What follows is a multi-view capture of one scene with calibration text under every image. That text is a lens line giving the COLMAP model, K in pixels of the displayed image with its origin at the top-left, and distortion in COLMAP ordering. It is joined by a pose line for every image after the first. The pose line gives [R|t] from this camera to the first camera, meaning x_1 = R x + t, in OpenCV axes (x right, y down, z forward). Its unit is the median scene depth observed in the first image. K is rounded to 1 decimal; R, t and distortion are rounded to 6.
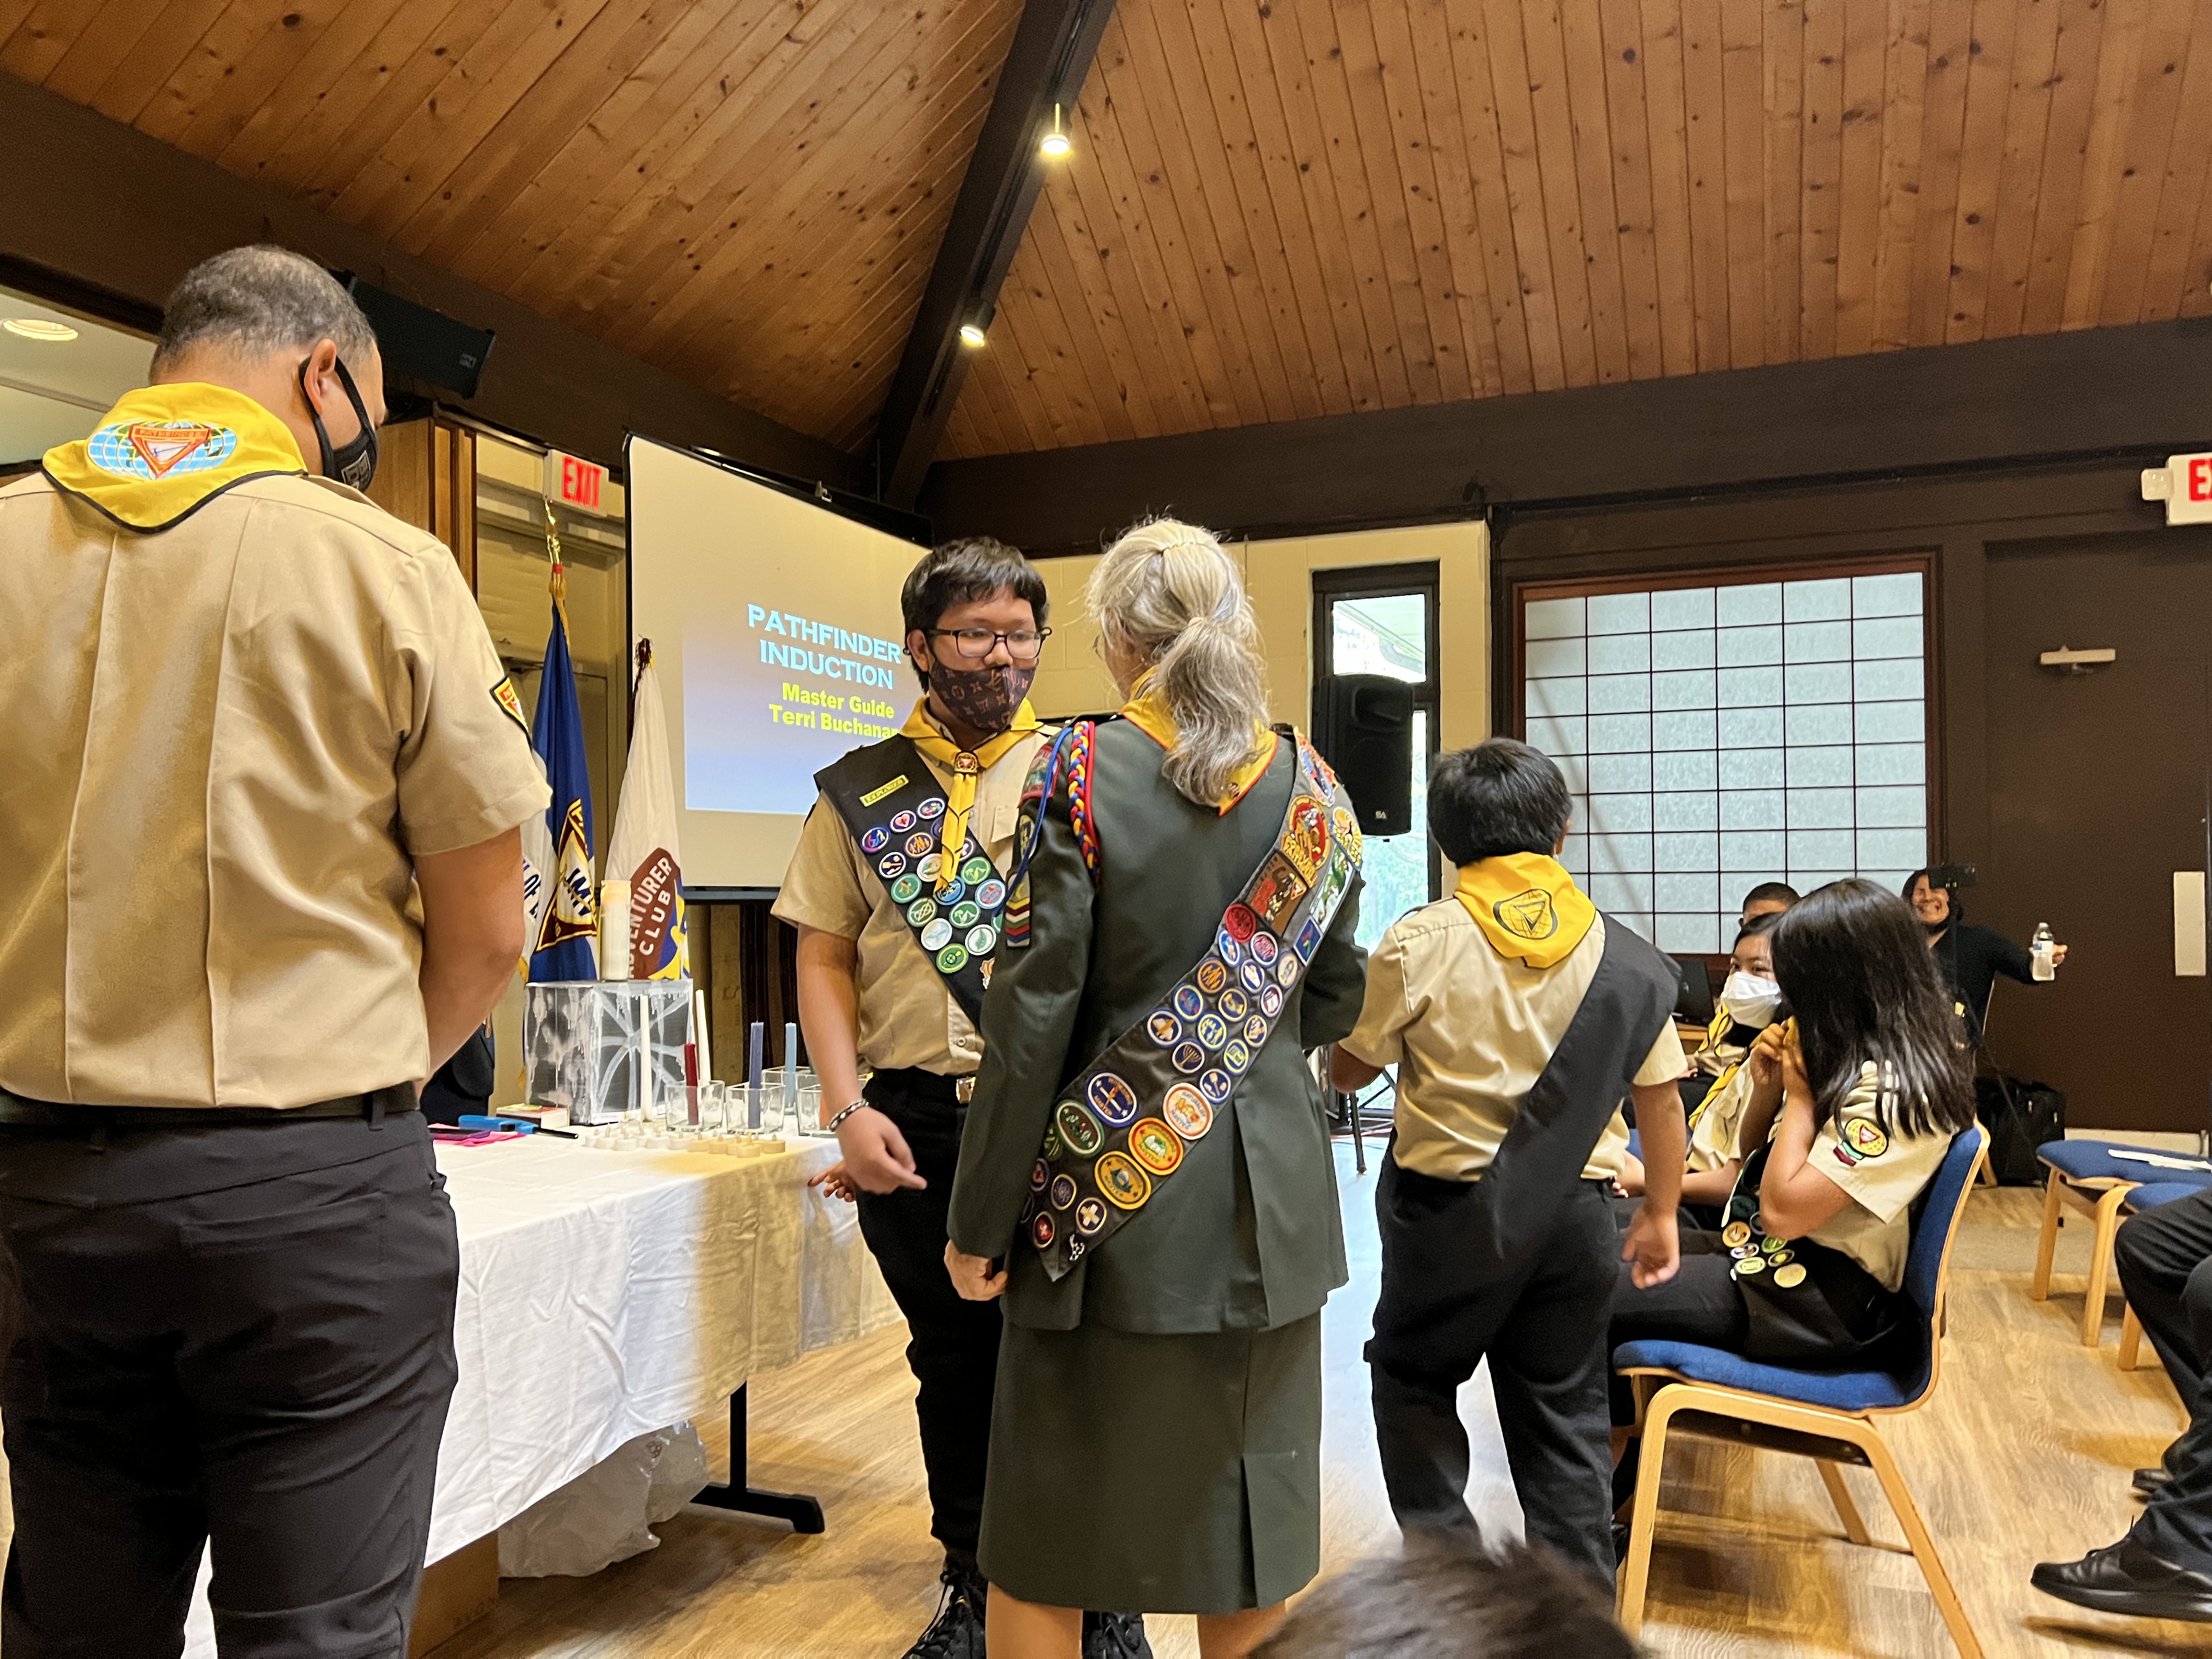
lens RADIAL K [[1648.7, 0, 1105.4], [0, 1648.7, 856.0], [0, 0, 1]] dist [0.034969, -0.039485]
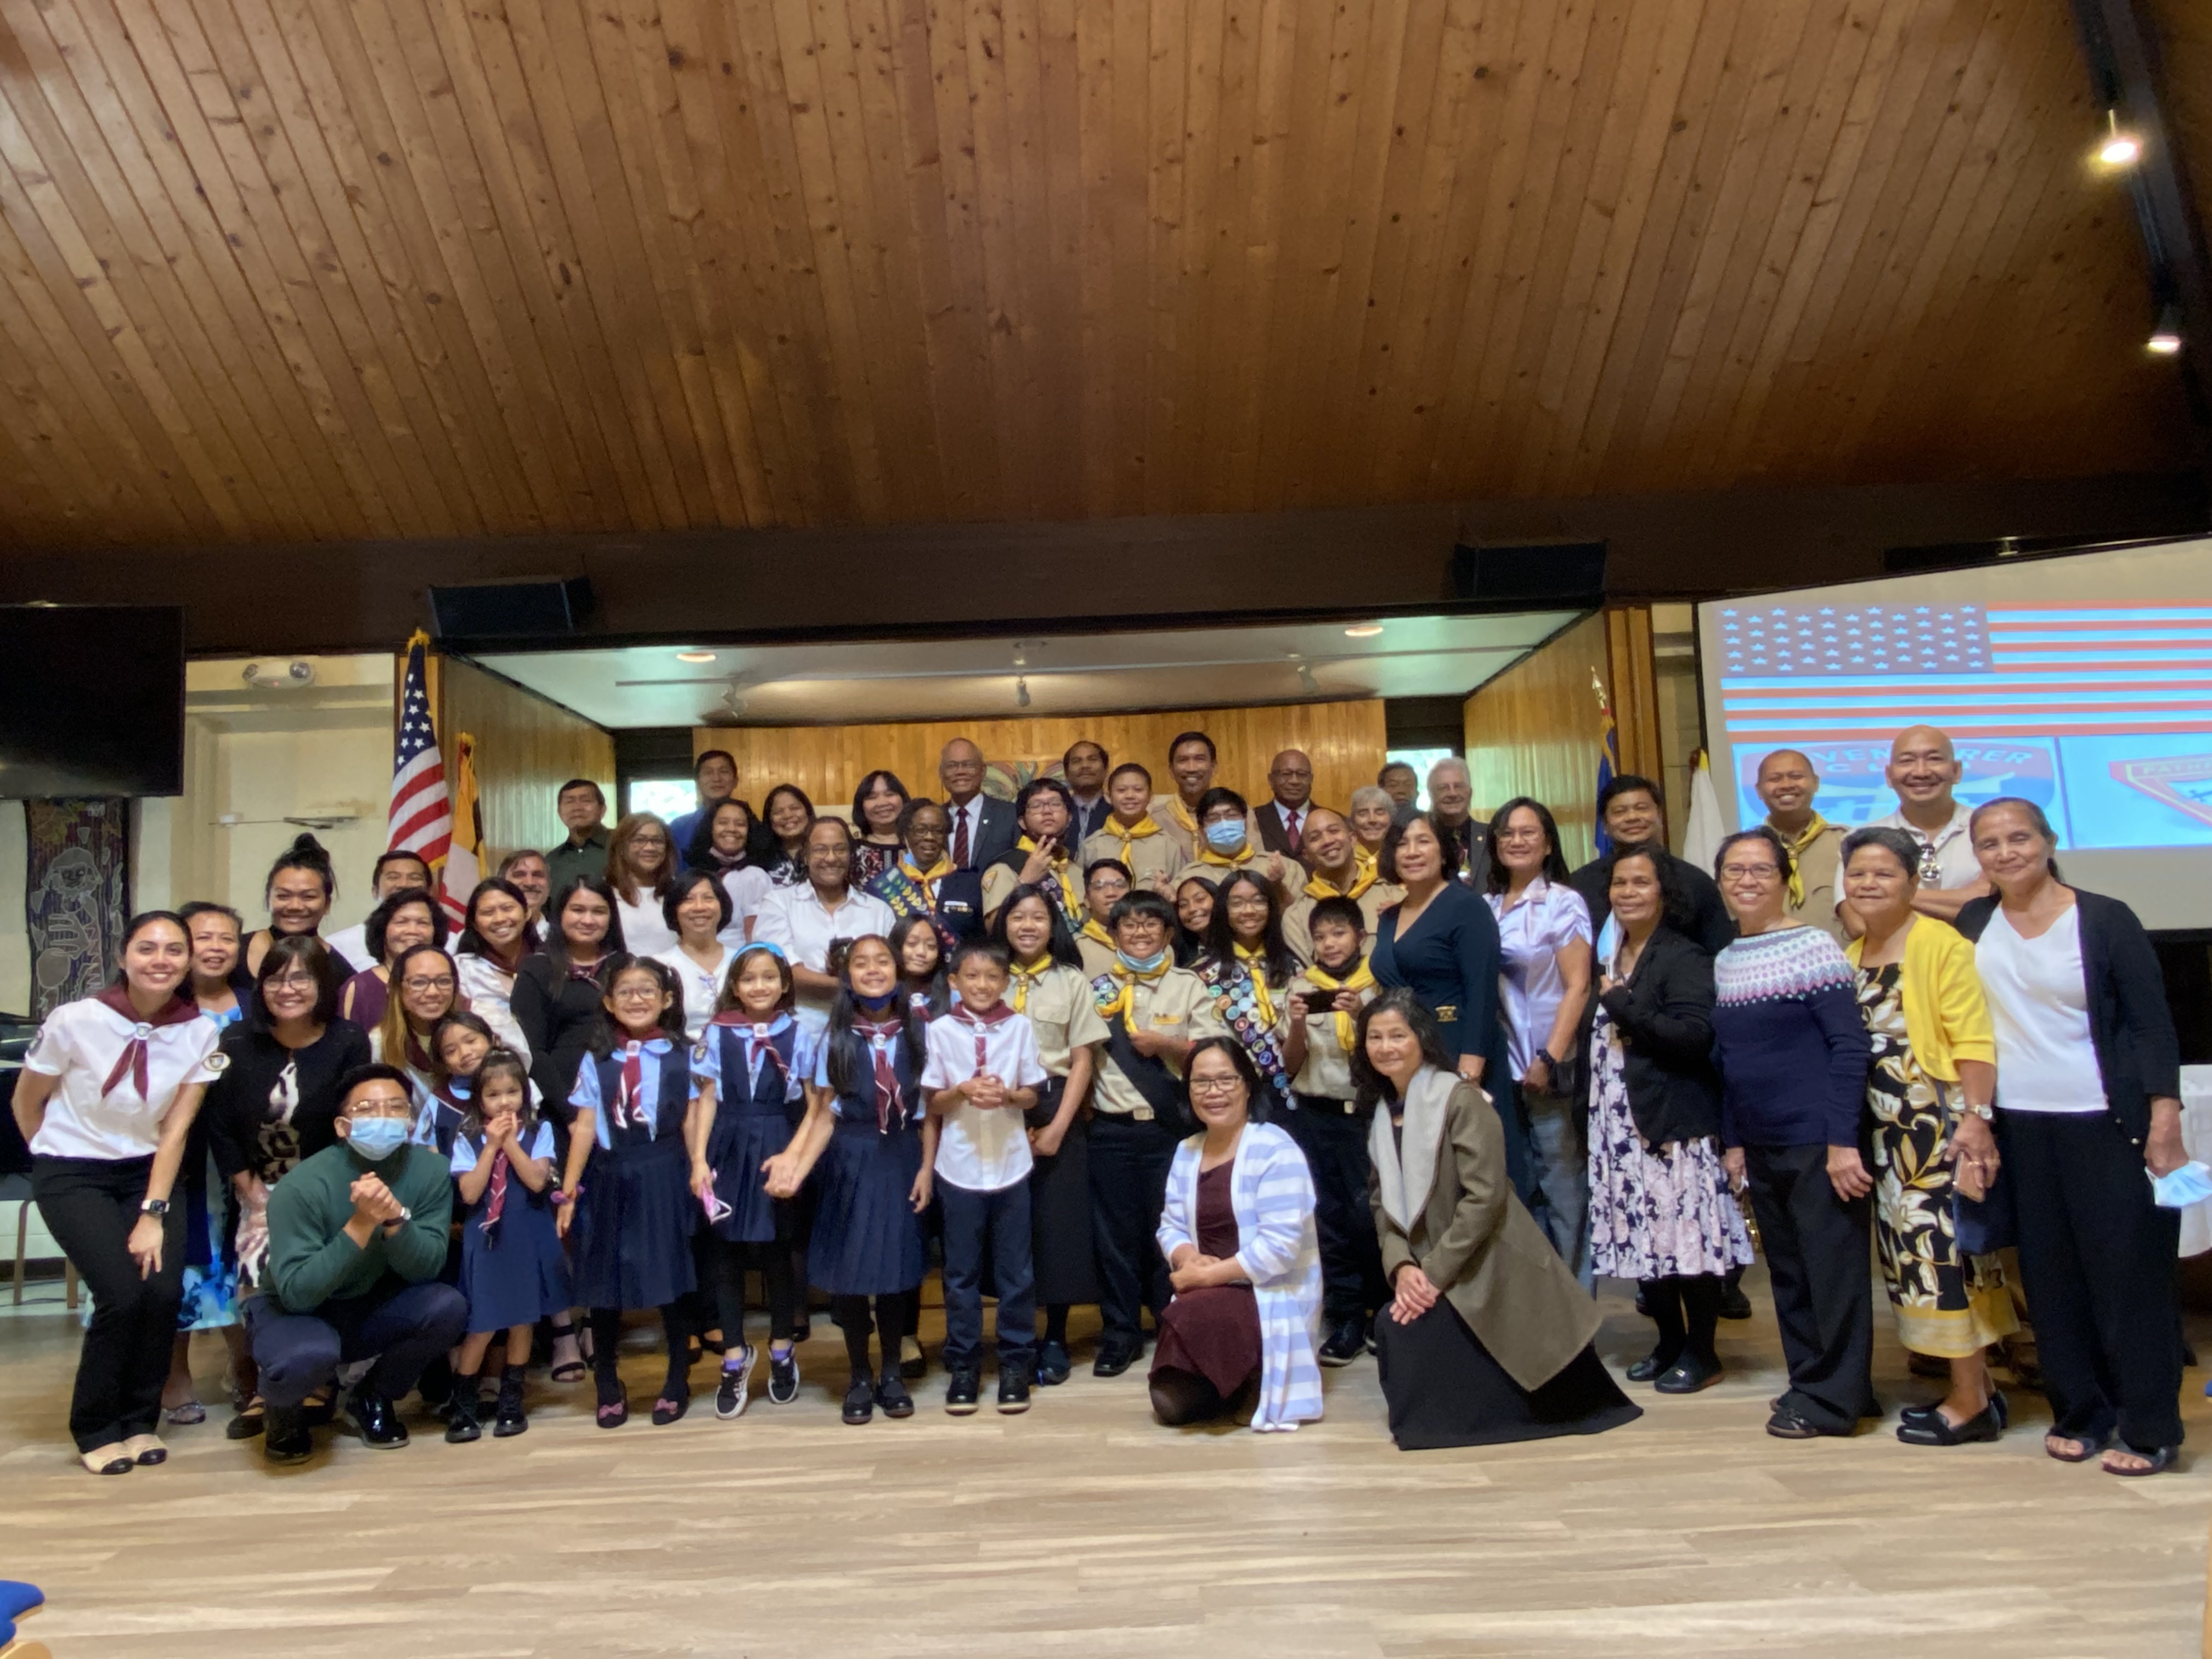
lens RADIAL K [[1401.0, 0, 1095.4], [0, 1401.0, 844.2], [0, 0, 1]] dist [0.065198, -0.079116]
pose [[0.378730, -0.088666, -0.921250, 0.435482], [0.049977, 0.995907, -0.075306, 0.000791], [0.924157, -0.017521, 0.381611, 0.132867]]
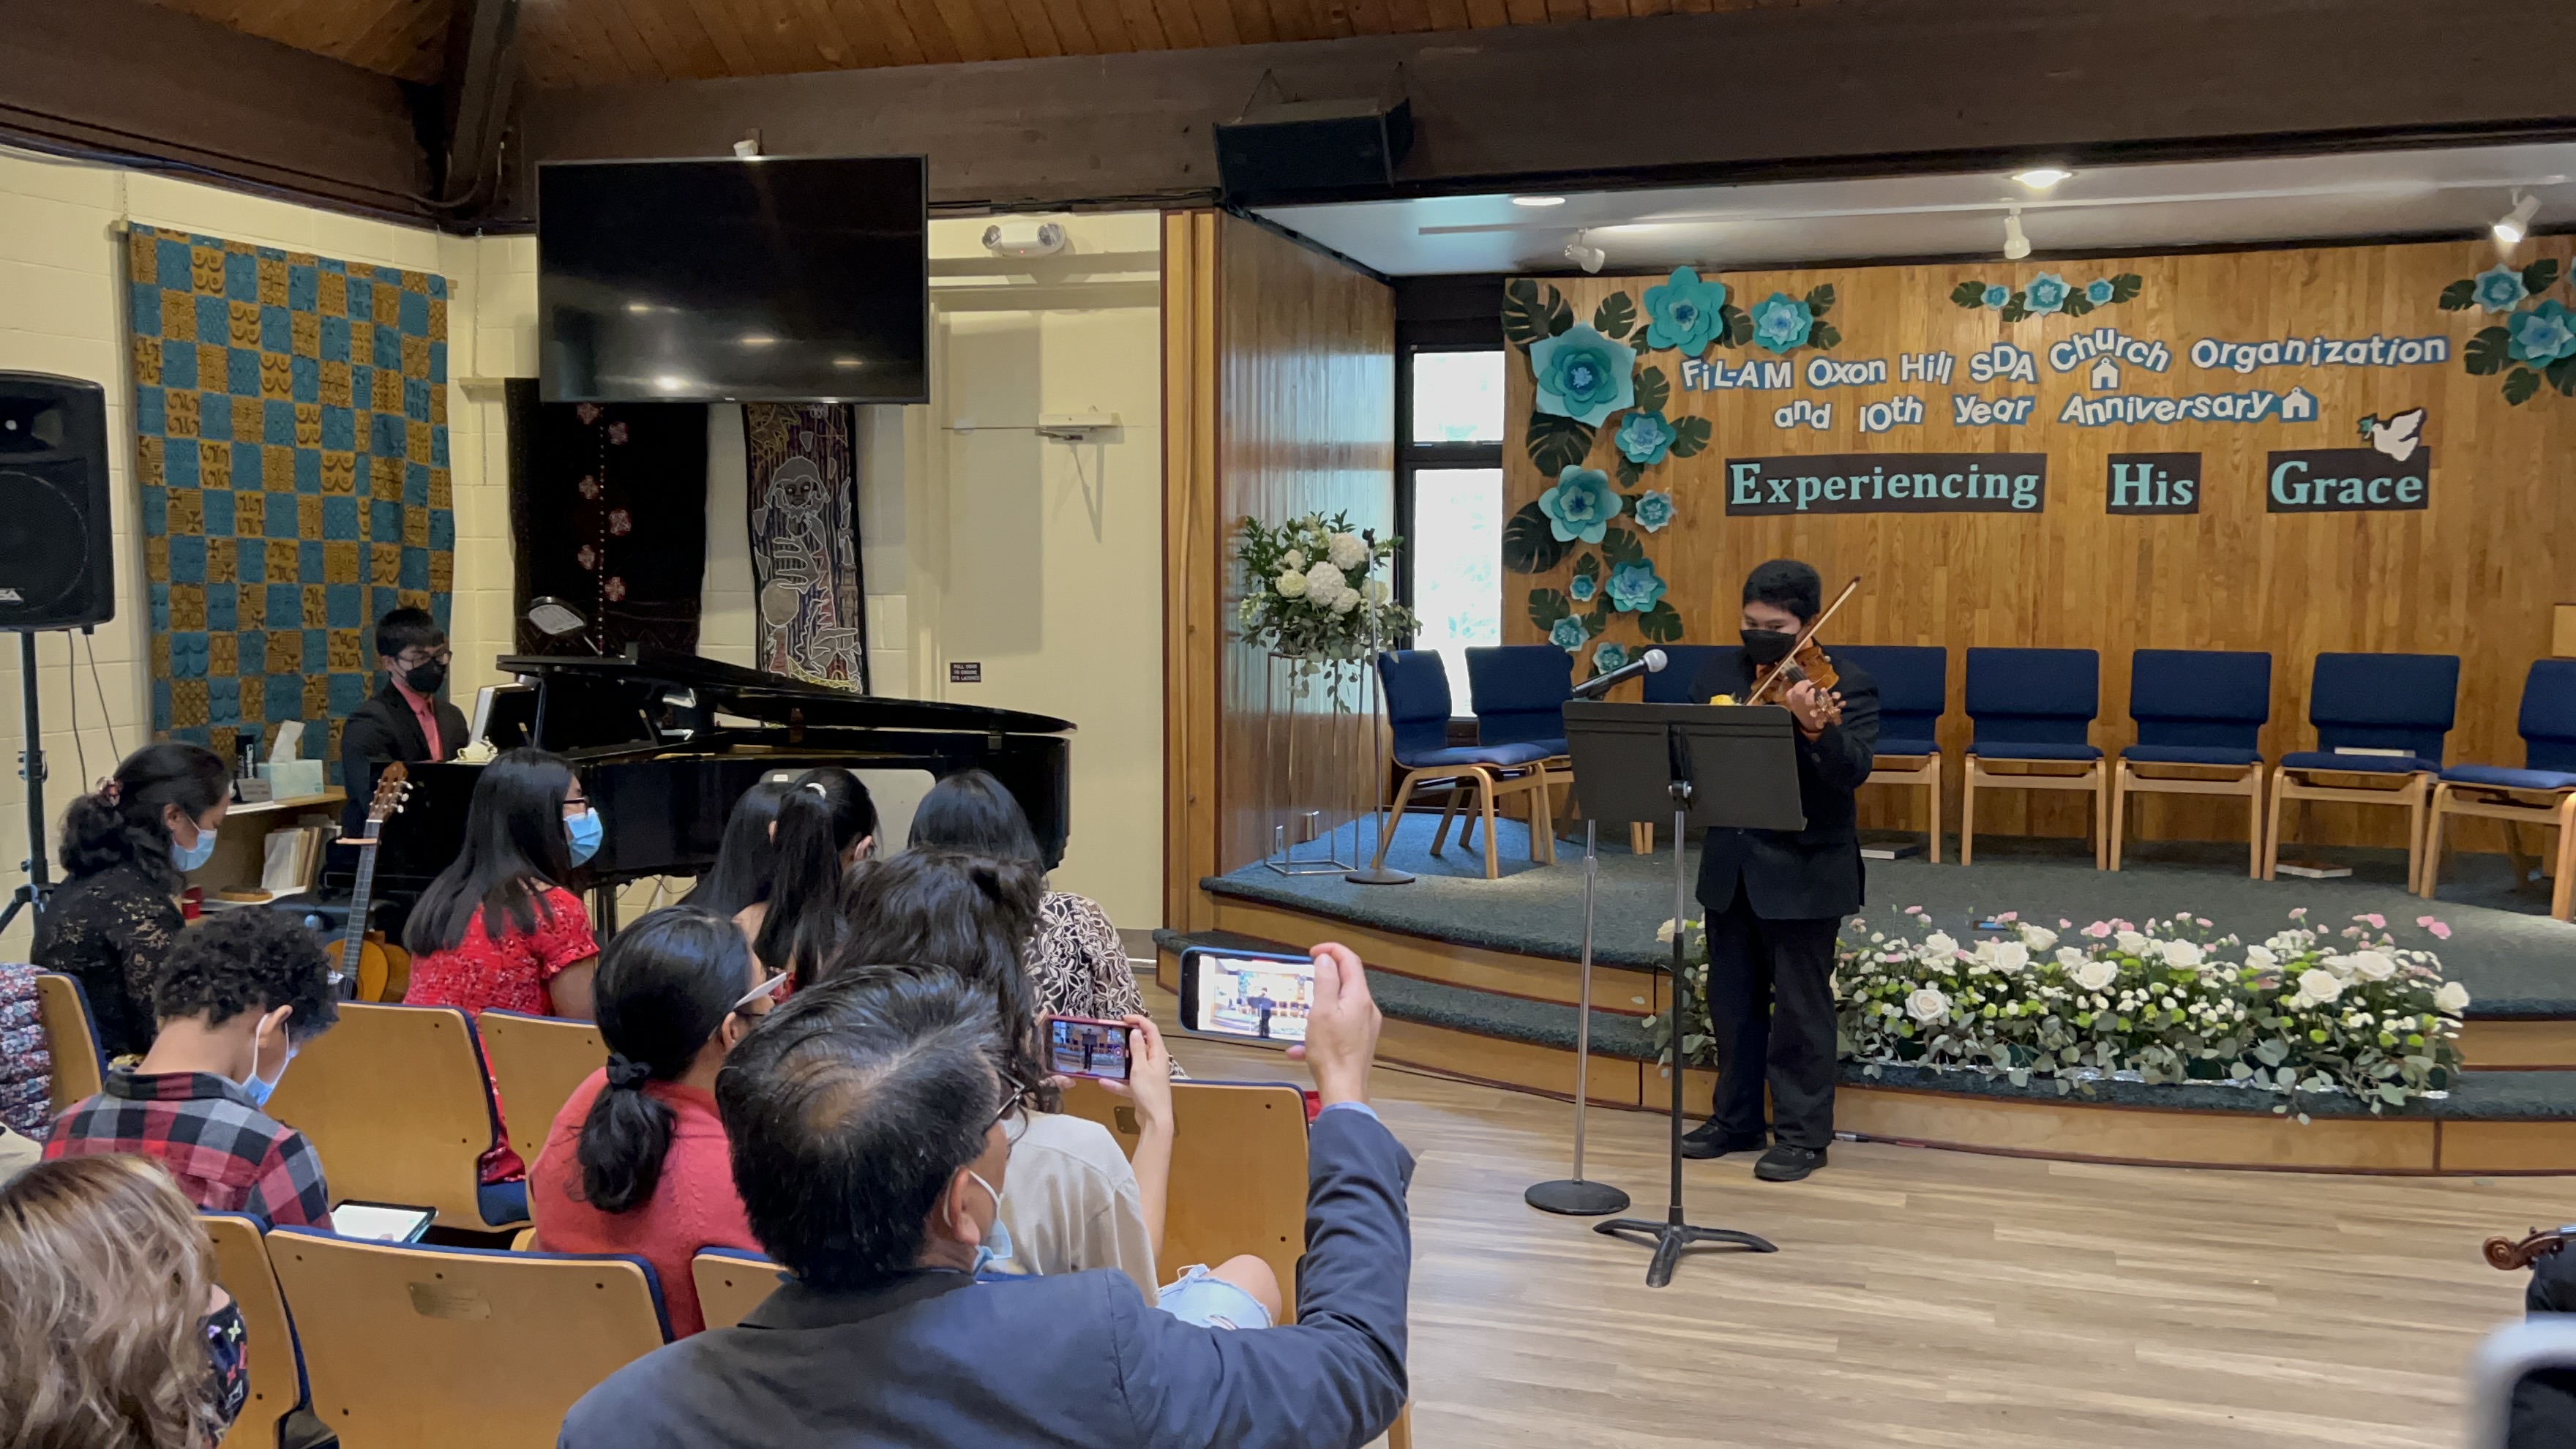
lens RADIAL K [[2214.5, 0, 1304.6], [0, 2214.5, 741.9], [0, 0, 1]] dist [0.124362, -0.281076]
pose [[0.078652, 0.092337, -0.992617, 0.553503], [0.008160, 0.995608, 0.093262, -0.061373], [0.996869, -0.015435, 0.077553, 0.039026]]
